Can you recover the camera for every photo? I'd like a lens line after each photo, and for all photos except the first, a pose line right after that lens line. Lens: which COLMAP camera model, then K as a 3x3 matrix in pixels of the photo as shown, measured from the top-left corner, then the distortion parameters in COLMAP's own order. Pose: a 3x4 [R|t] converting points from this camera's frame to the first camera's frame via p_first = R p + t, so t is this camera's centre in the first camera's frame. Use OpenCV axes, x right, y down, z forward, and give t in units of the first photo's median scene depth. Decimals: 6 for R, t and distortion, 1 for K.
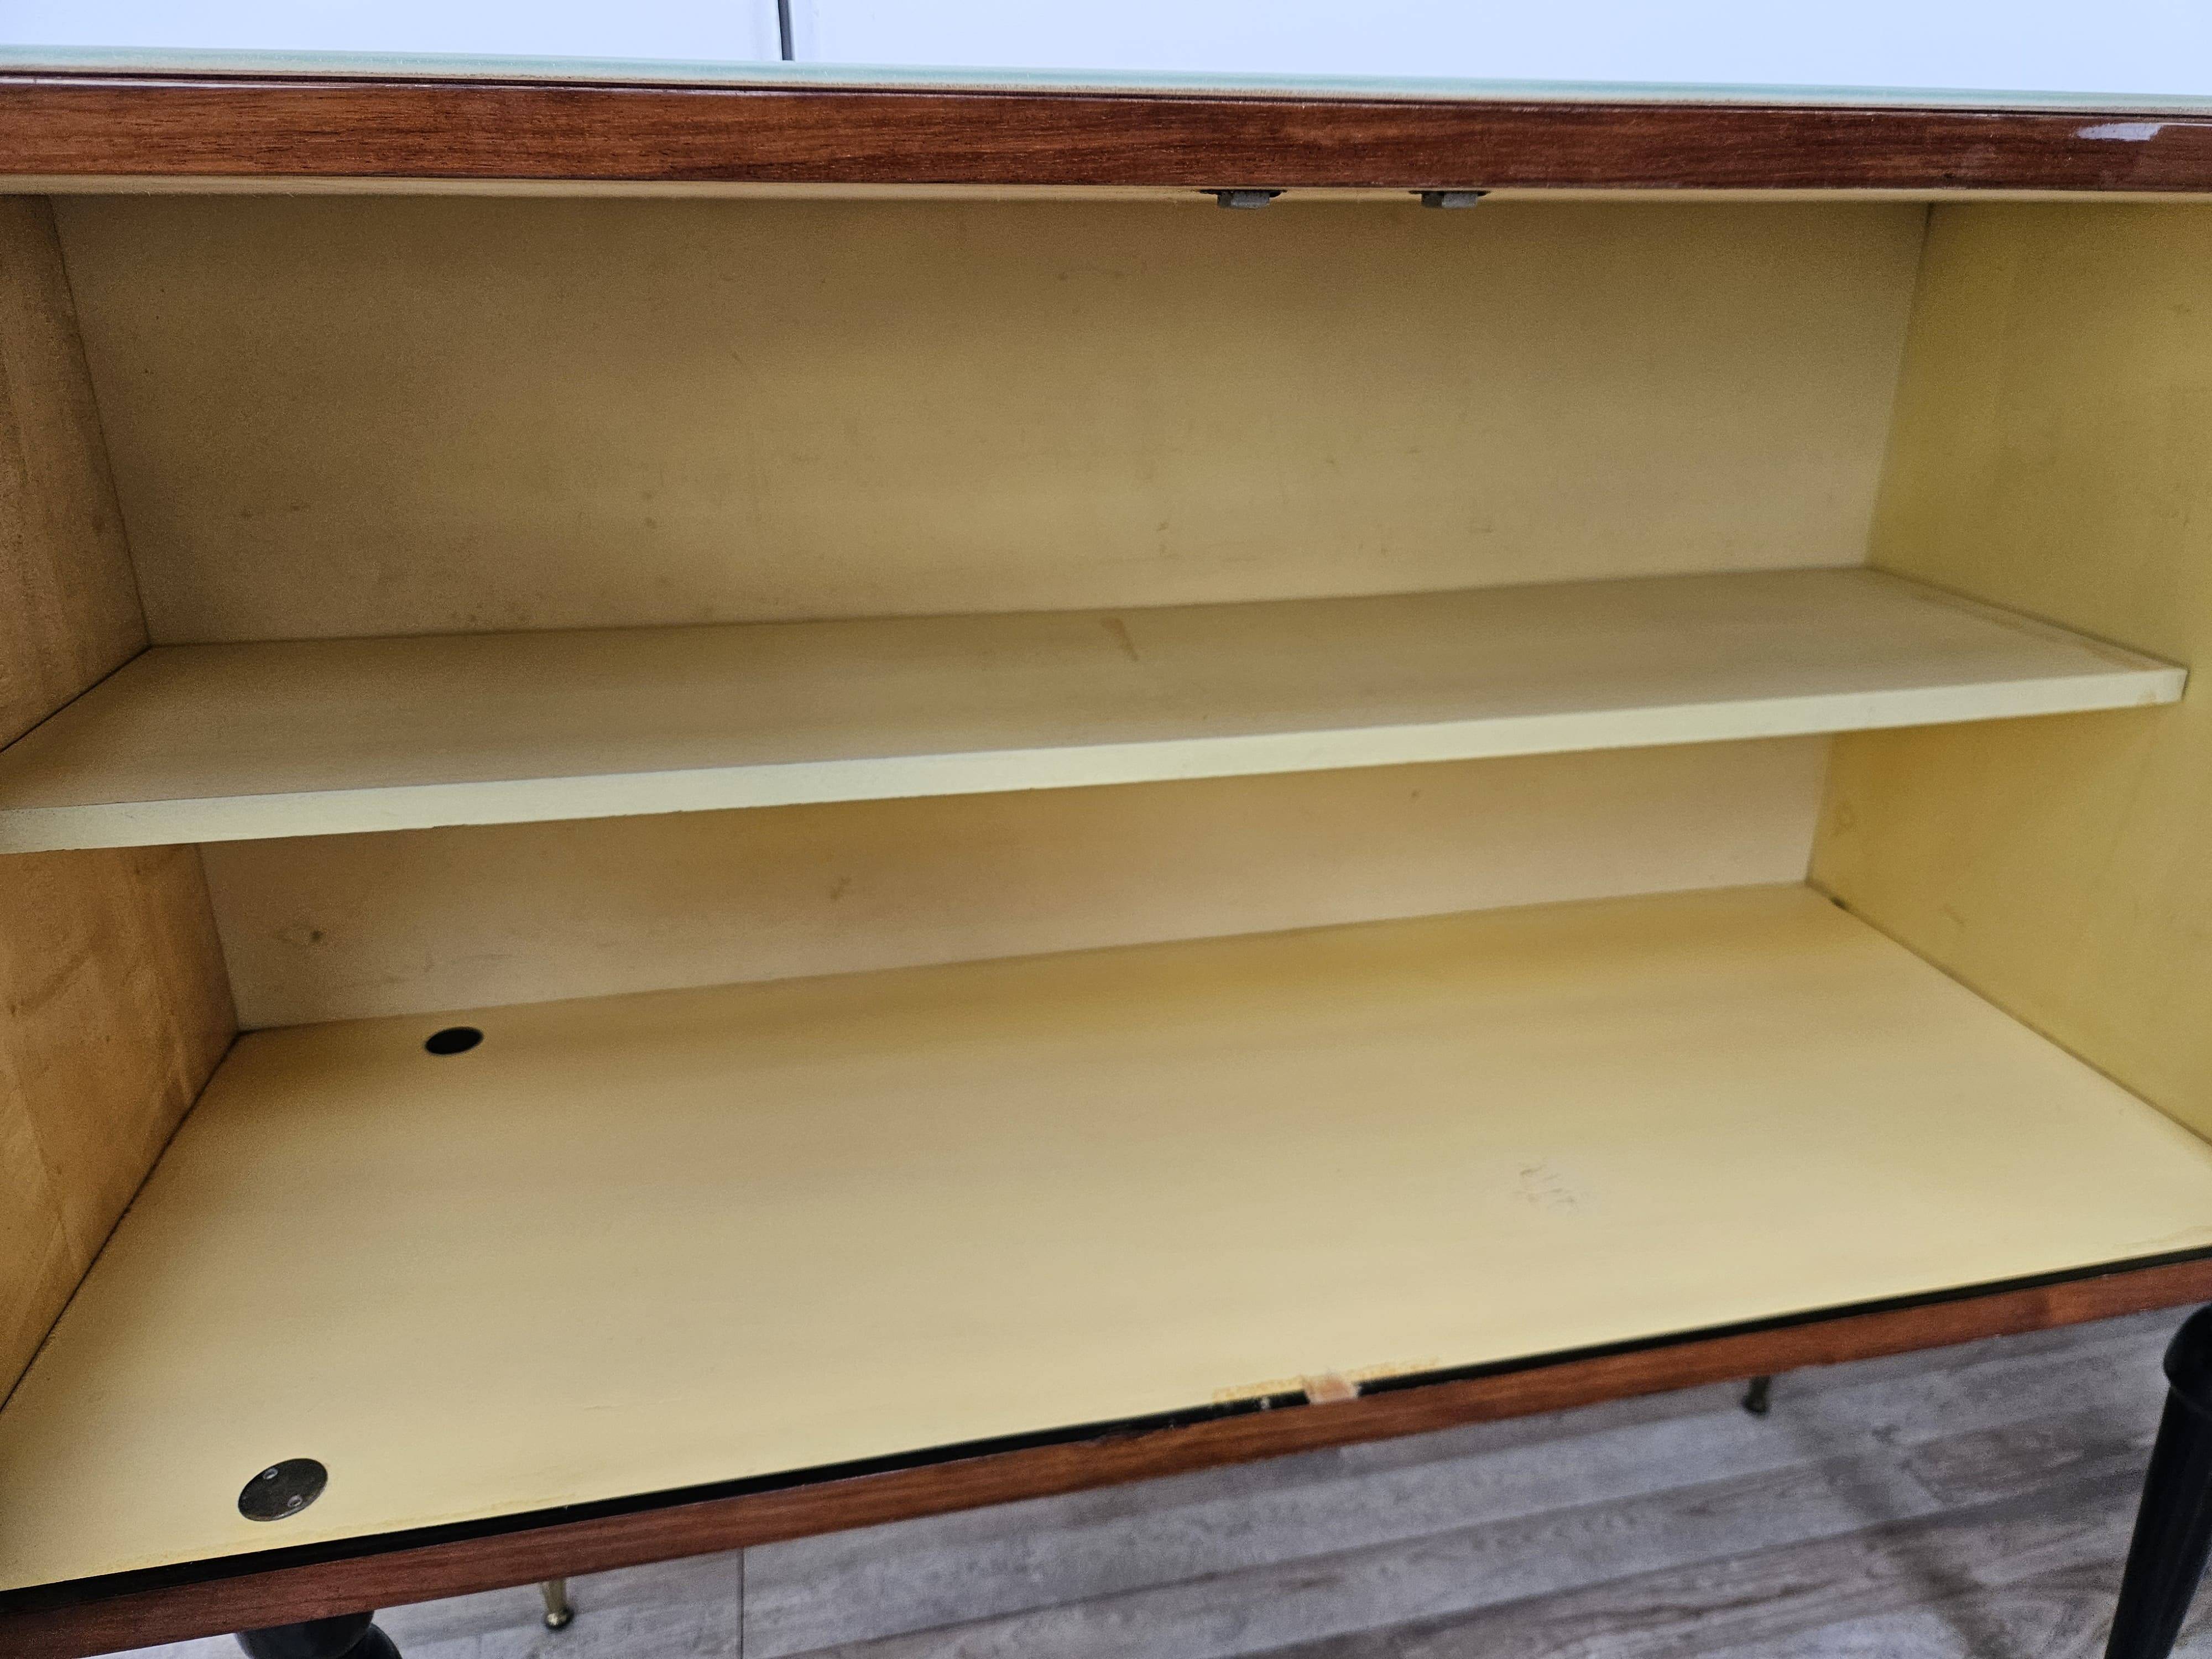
lens RADIAL K [[1519.2, 0, 1112.2], [0, 1519.2, 827.3], [0, 0, 1]] dist [0.049036, -0.055500]
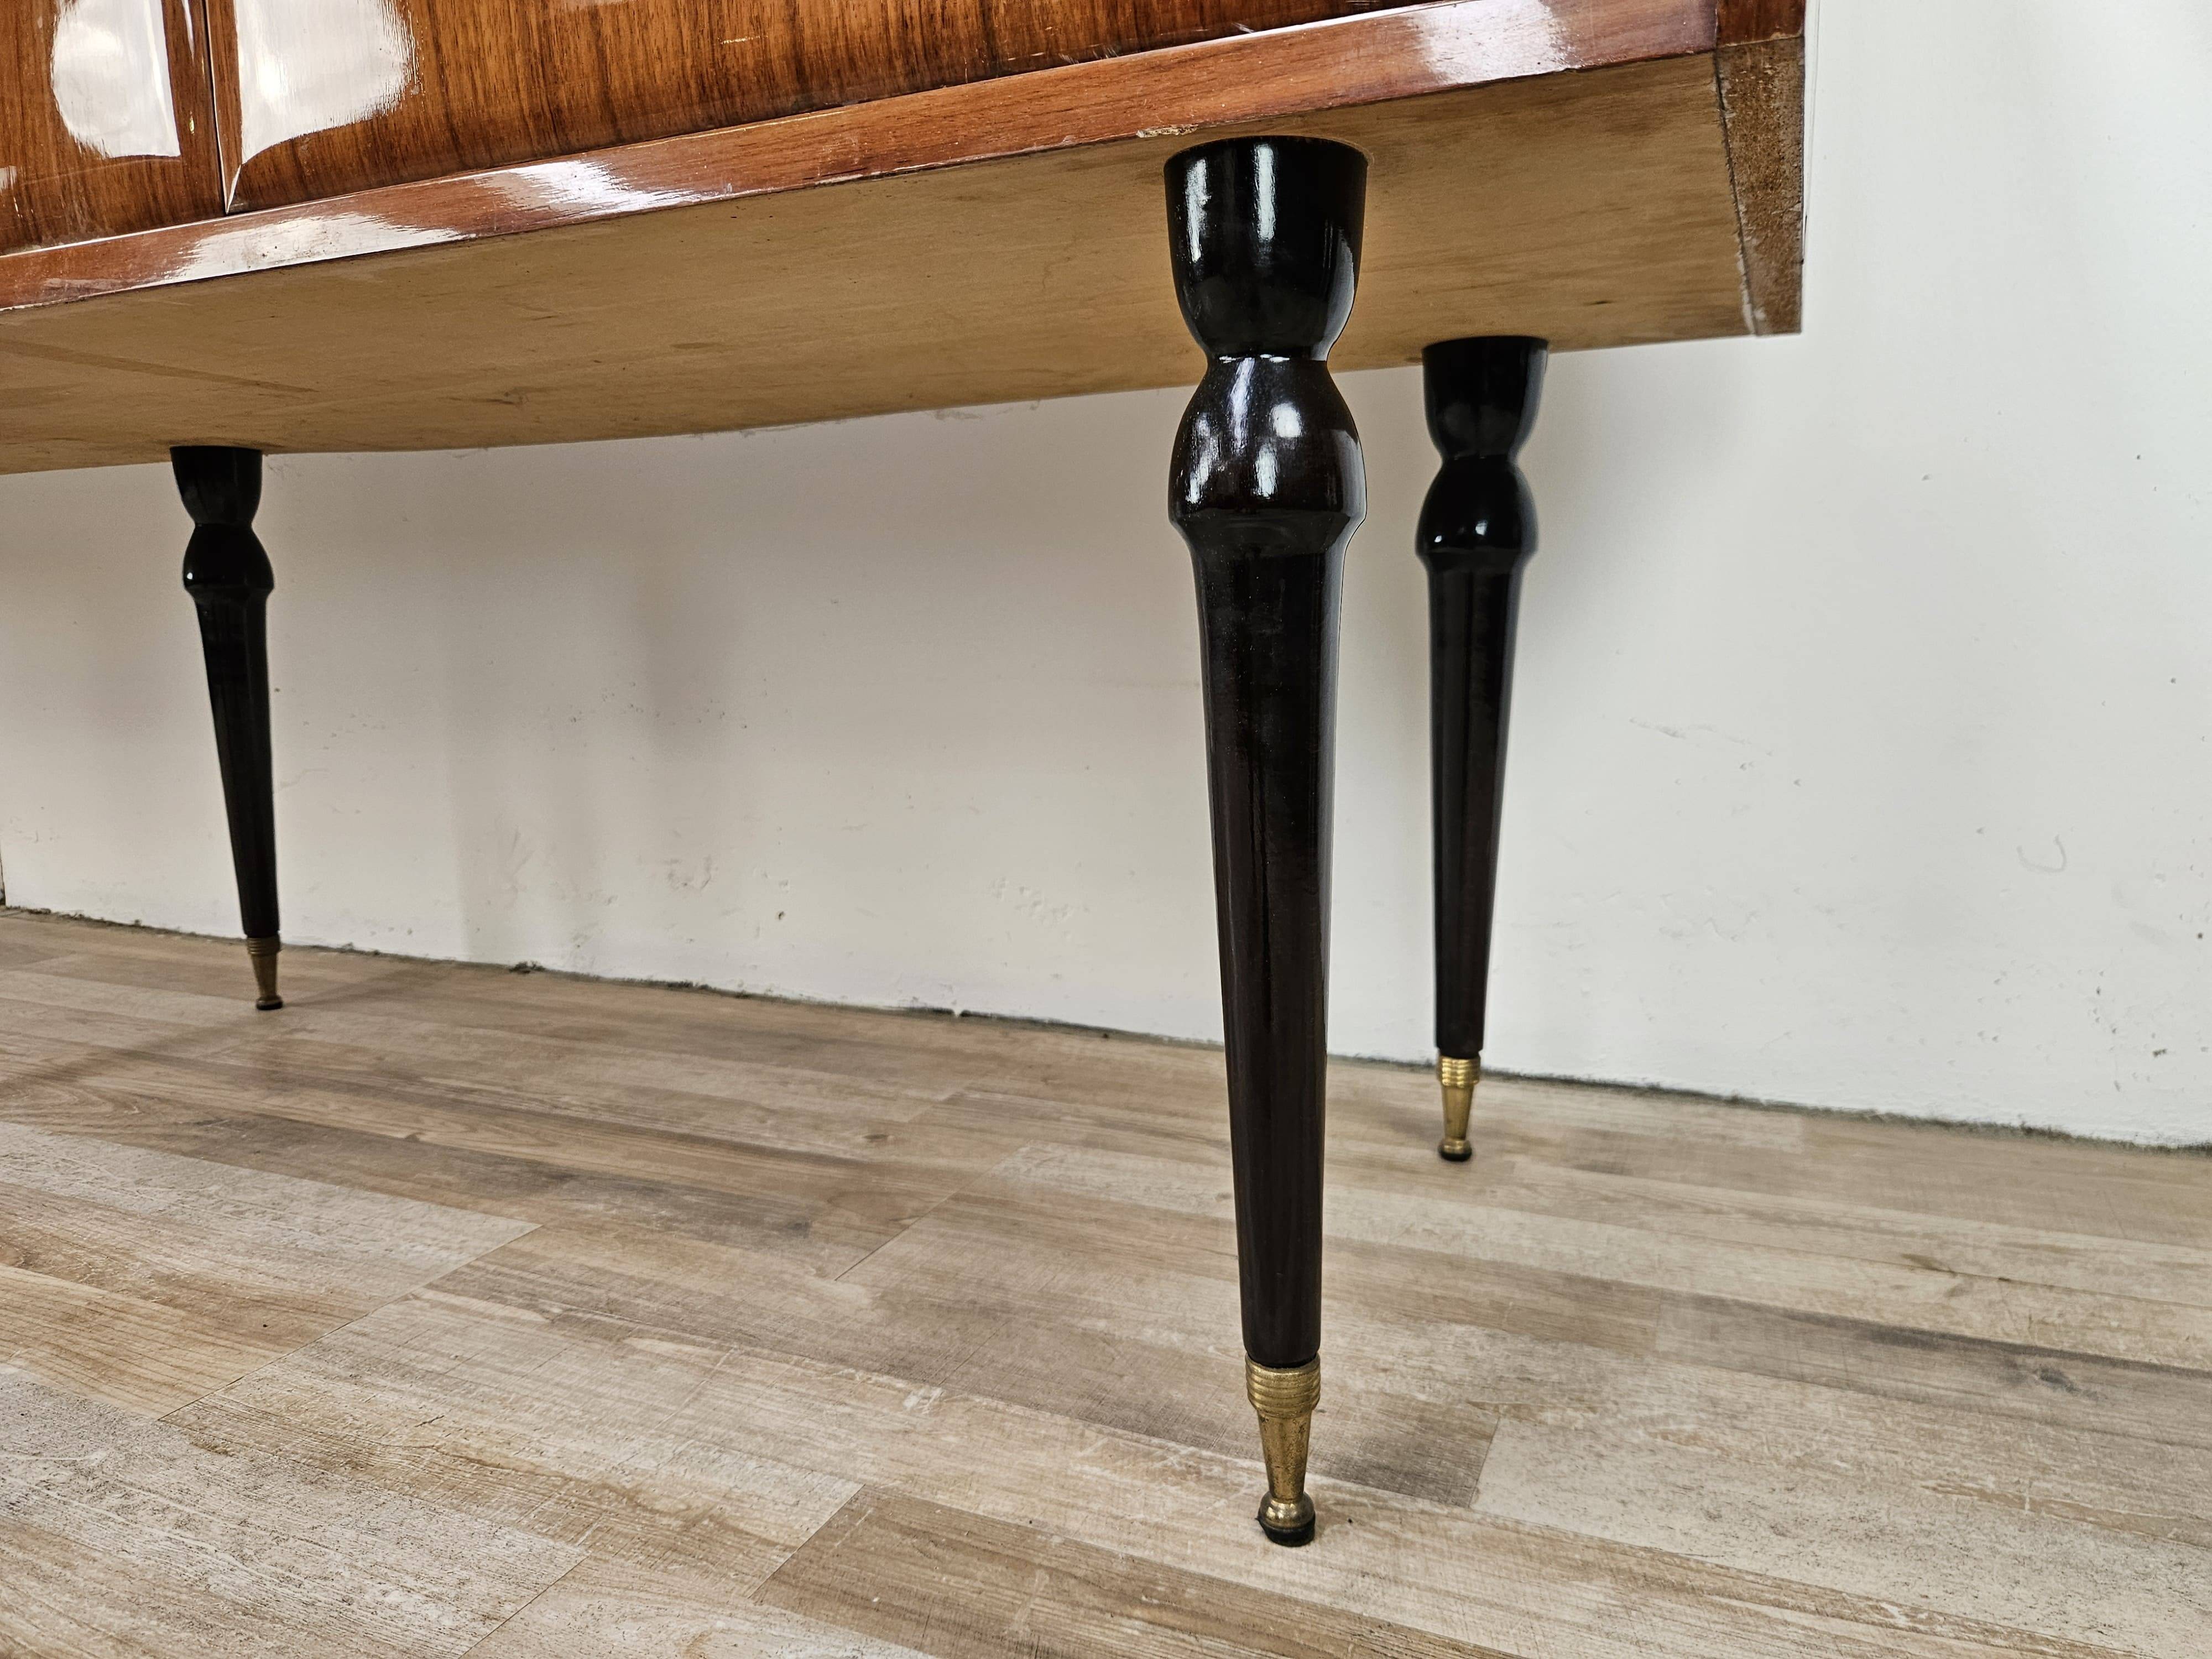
lens RADIAL K [[1519.2, 0, 1112.2], [0, 1519.2, 827.3], [0, 0, 1]] dist [0.049036, -0.055500]
pose [[0.800629, 0.071125, -0.594925, 1.629860], [-0.209516, 0.963478, -0.166773, 0.371222], [0.561335, 0.258169, 0.786290, 0.582506]]
